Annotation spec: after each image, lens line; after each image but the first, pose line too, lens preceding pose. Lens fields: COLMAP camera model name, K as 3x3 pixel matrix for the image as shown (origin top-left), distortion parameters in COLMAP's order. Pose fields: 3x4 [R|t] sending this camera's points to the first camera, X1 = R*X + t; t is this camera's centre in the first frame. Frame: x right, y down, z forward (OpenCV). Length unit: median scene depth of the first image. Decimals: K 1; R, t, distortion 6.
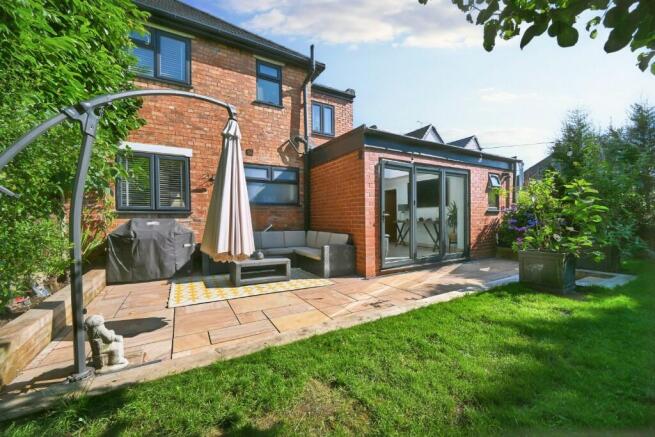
lens RADIAL K [[257.0, 0, 325.0], [0, 257.0, 220.3], [0, 0, 1]] dist [-0.000803, -0.000128]
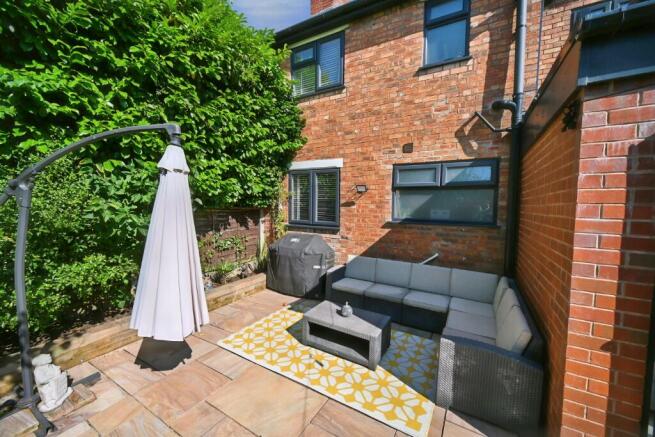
lens RADIAL K [[257.0, 0, 325.0], [0, 257.0, 220.3], [0, 0, 1]] dist [-0.000803, -0.000128]
pose [[0.502492, 0.071796, -0.861595, 0.236426], [-0.029159, 0.997386, 0.066105, -0.119048], [0.864090, -0.008094, 0.503273, 0.497452]]
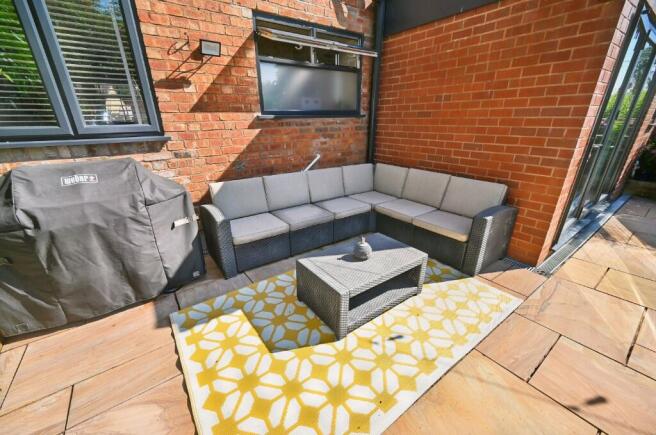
lens RADIAL K [[264.9, 0, 325.3], [0, 264.9, 223.2], [0, 0, 1]] dist [-0.000886, -0.000132]
pose [[0.993524, -0.040564, 0.106131, -0.301157], [-0.000501, 0.932525, 0.361104, -0.058759], [-0.113618, -0.358819, 0.926467, 0.489877]]
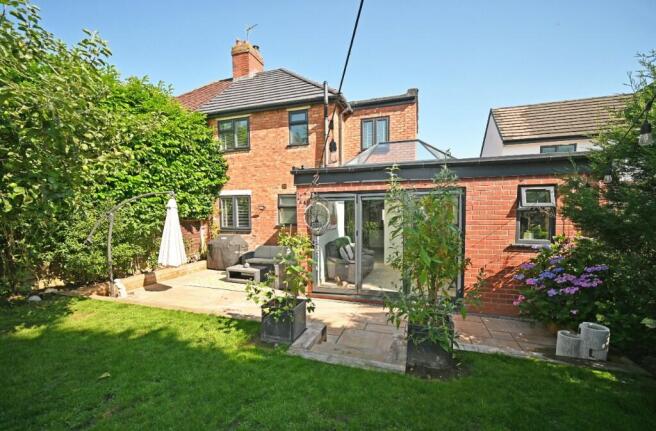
lens RADIAL K [[277.7, 0, 325.6], [0, 277.7, 232.5], [0, 0, 1]] dist [-0.000699, -0.000060]
pose [[0.665219, 0.057448, -0.744435, 1.034251], [-0.008612, 0.997560, 0.069286, -0.140599], [0.746599, -0.039679, 0.664090, 0.218591]]
